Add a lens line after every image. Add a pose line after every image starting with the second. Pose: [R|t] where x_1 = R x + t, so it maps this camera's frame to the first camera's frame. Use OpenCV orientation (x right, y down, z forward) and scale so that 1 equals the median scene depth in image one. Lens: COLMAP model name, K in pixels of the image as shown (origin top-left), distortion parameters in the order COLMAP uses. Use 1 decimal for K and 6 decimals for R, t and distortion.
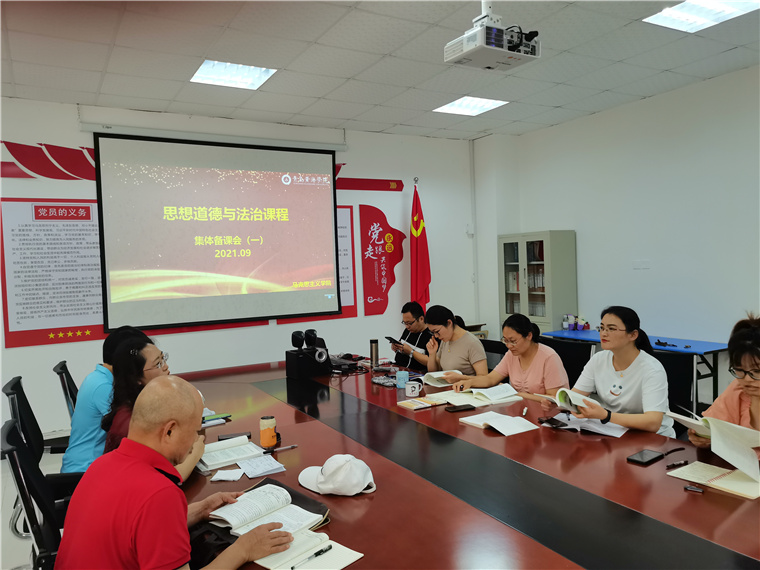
lens RADIAL K [[577.2, 0, 374.9], [0, 577.2, 282.3], [0, 0, 1]] dist [0.053175, -0.034206]
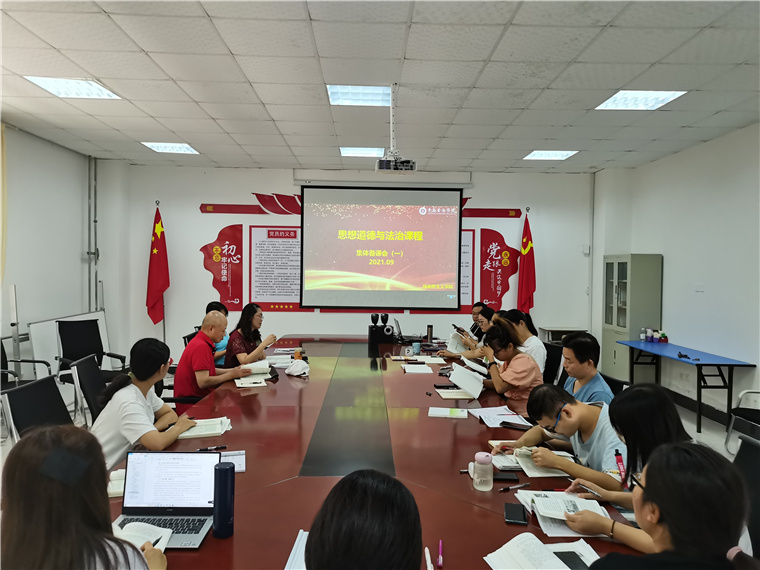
lens RADIAL K [[577.2, 0, 377.2], [0, 577.2, 282.6], [0, 0, 1]] dist [0.053175, -0.034206]
pose [[0.878857, 0.060007, -0.473295, 0.414866], [-0.062309, 0.997998, 0.010831, -0.012844], [0.472998, 0.019971, 0.880837, -0.273570]]
